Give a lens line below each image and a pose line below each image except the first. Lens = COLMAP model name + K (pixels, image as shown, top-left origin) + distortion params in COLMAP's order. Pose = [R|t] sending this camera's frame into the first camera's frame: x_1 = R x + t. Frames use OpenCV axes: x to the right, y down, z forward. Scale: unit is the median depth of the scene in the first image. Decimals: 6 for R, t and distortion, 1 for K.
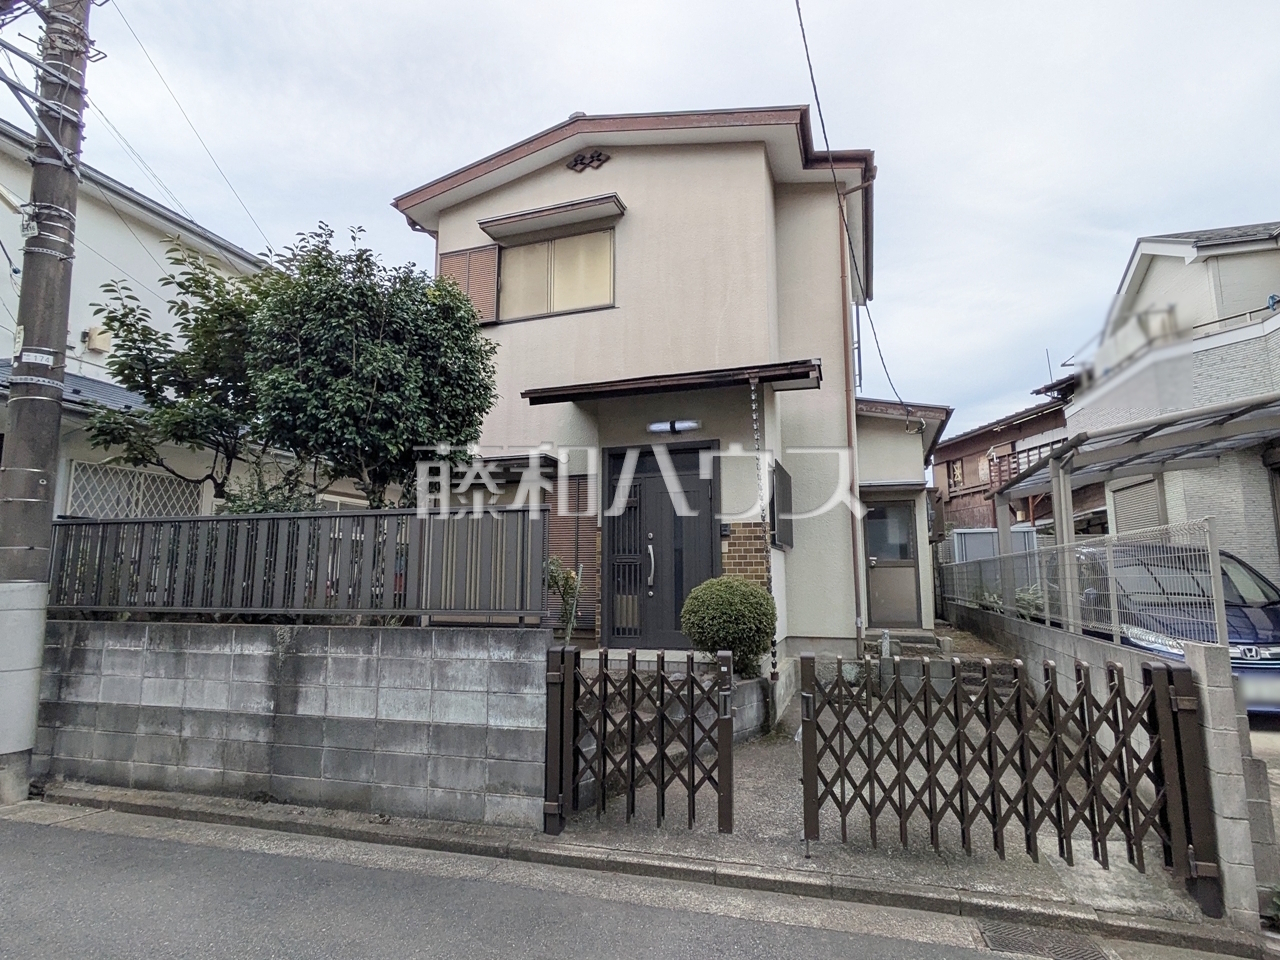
lens RADIAL K [[659.6, 0, 640.4], [0, 659.6, 490.4], [0, 0, 1]] dist [-0.003958, 0.003124]
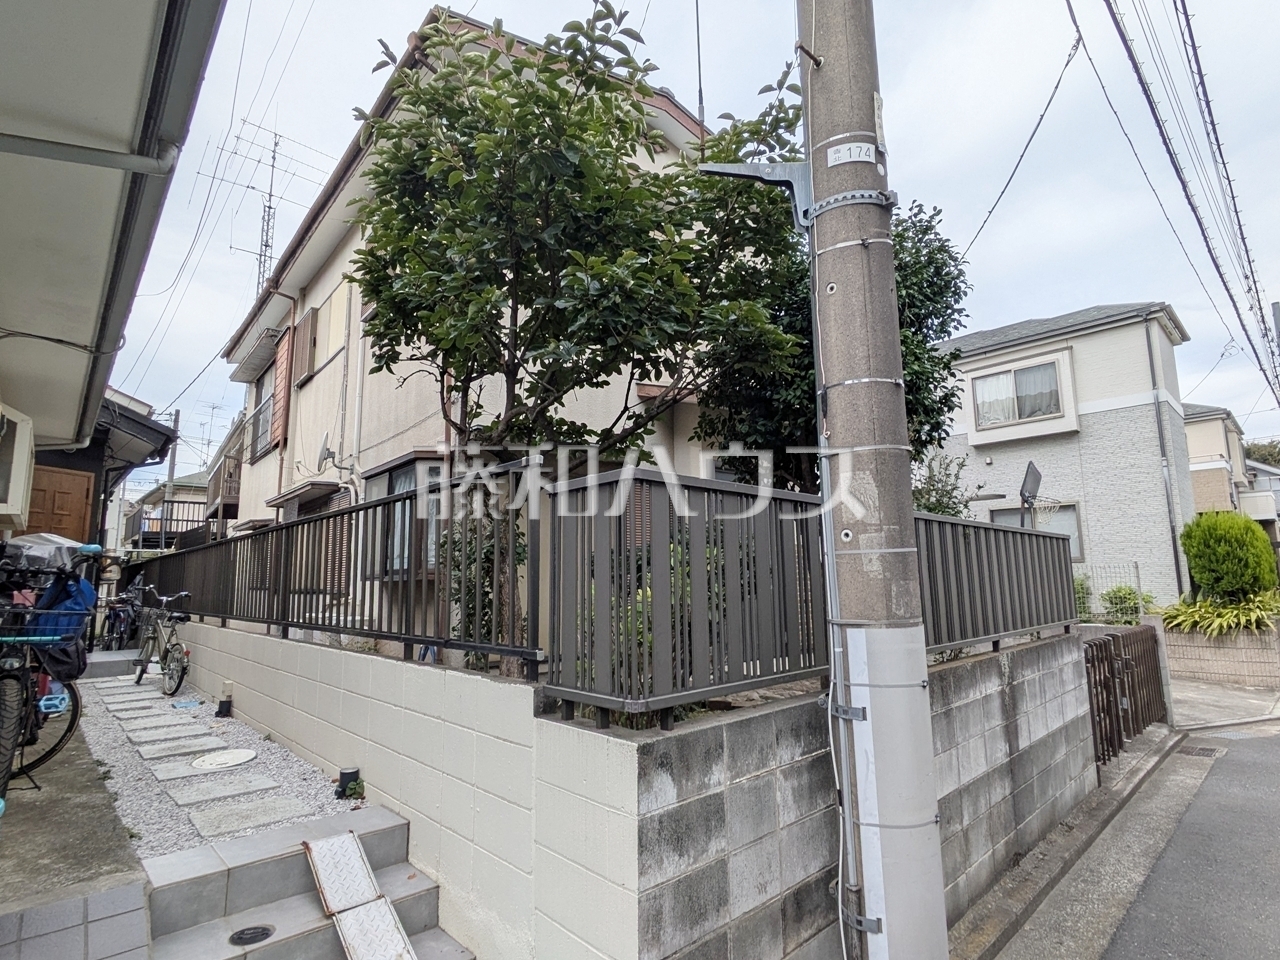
lens RADIAL K [[659.6, 0, 640.4], [0, 659.6, 490.4], [0, 0, 1]] dist [-0.003958, 0.003124]
pose [[0.515472, 0.115043, 0.849149, -1.467340], [-0.100564, 0.992221, -0.073379, 0.099158], [-0.850985, -0.047569, 0.523032, 0.914071]]
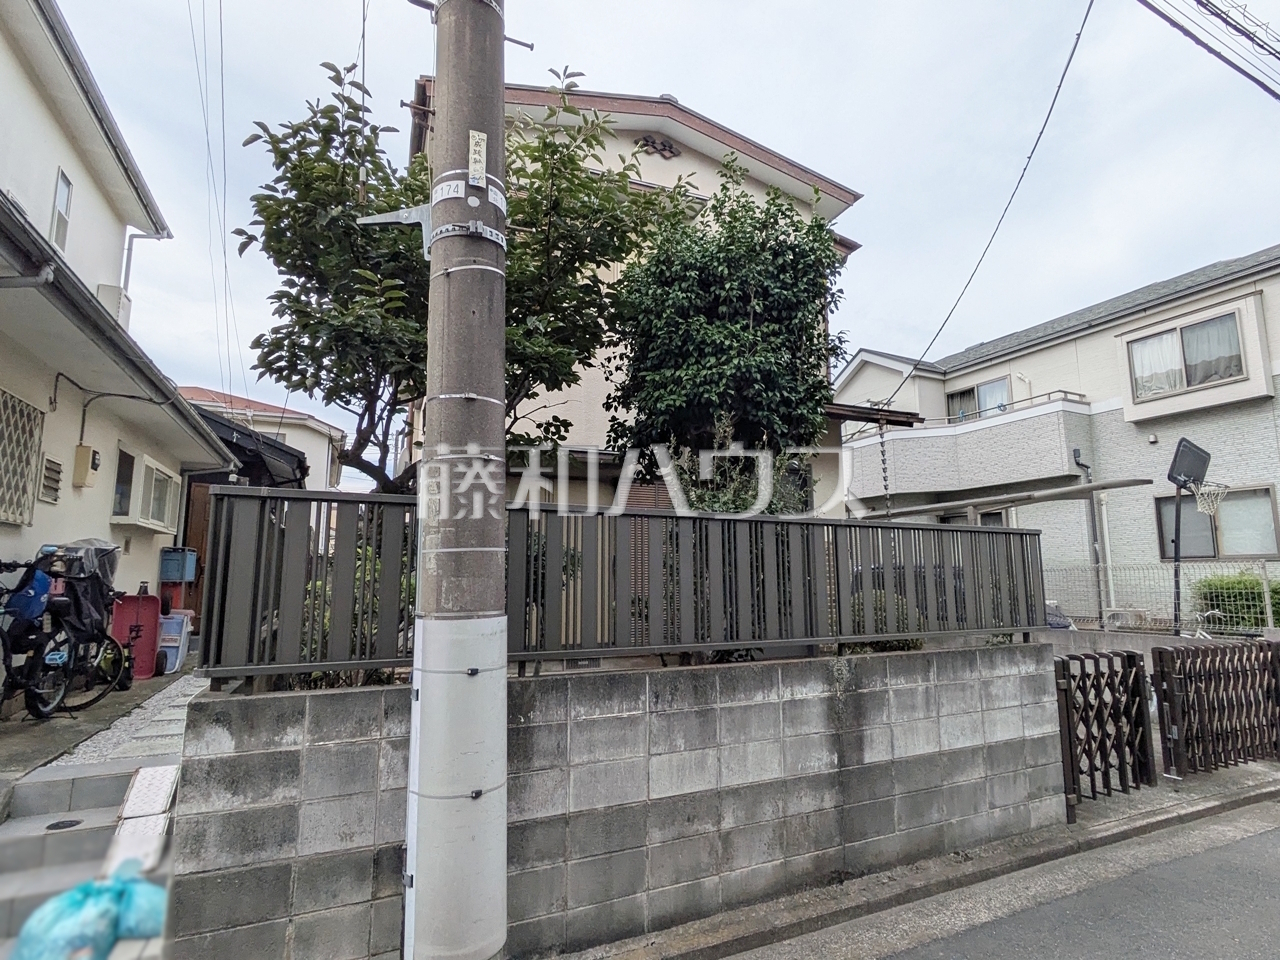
lens RADIAL K [[659.6, 0, 640.4], [0, 659.6, 490.4], [0, 0, 1]] dist [-0.003958, 0.003124]
pose [[0.754150, 0.091582, 0.650285, -1.206595], [-0.087021, 0.995432, -0.039271, 0.050665], [-0.650911, -0.026972, 0.758675, 0.522281]]
